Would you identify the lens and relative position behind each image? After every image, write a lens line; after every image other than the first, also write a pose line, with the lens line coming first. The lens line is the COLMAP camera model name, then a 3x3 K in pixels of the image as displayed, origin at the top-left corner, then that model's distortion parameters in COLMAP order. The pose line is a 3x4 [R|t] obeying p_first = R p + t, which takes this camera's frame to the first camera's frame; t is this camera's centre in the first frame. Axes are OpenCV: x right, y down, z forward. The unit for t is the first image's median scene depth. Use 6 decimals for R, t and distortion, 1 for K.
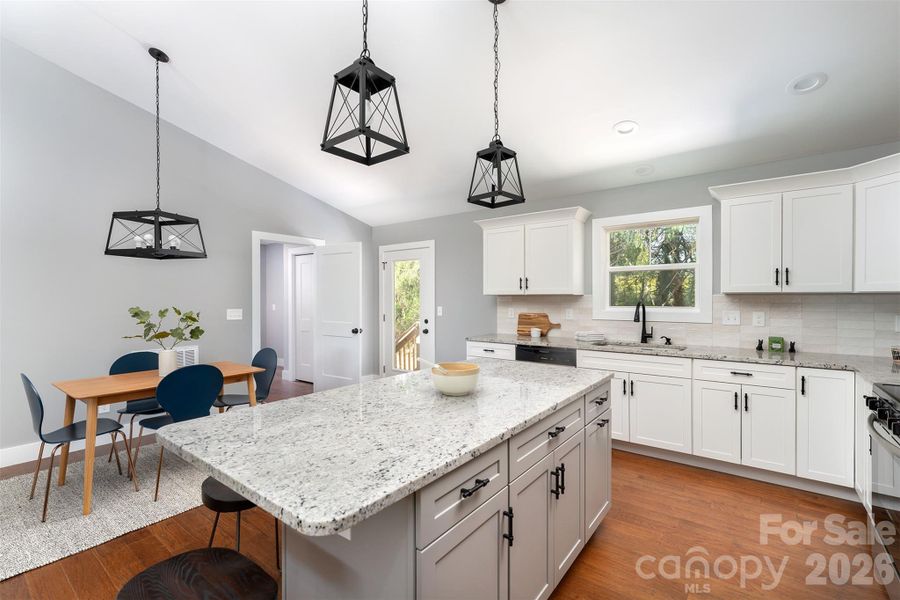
lens RADIAL K [[397.1, 0, 438.9], [0, 397.1, 302.5], [0, 0, 1]] dist [-0.001801, -0.000140]
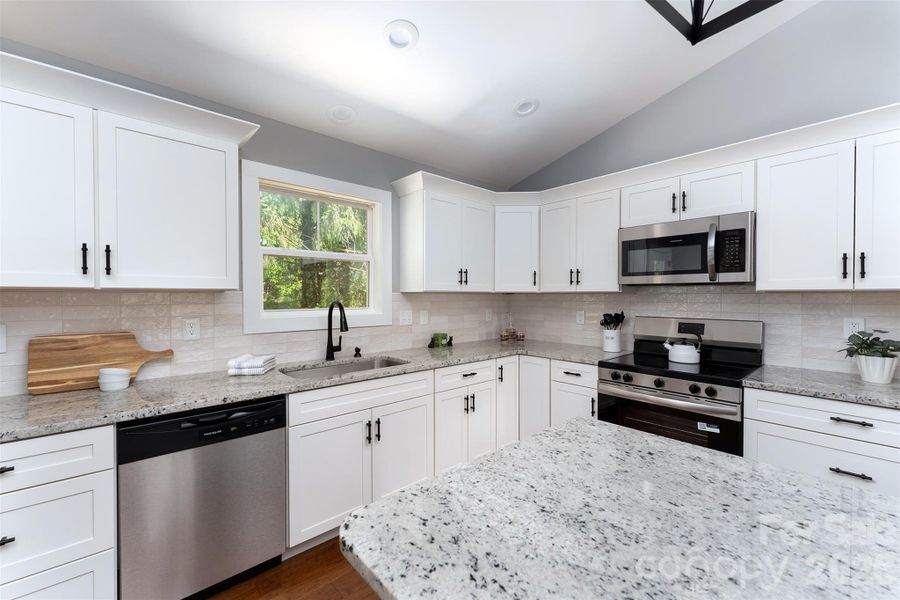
lens RADIAL K [[365.6, 0, 450.0], [0, 365.6, 300.0], [0, 0, 1]] dist [0.000886, 0.000103]
pose [[0.157636, -0.010151, 0.987445, -0.101564], [0.008422, 0.999925, 0.008935, -0.009863], [-0.987461, 0.006908, 0.157709, 0.741498]]
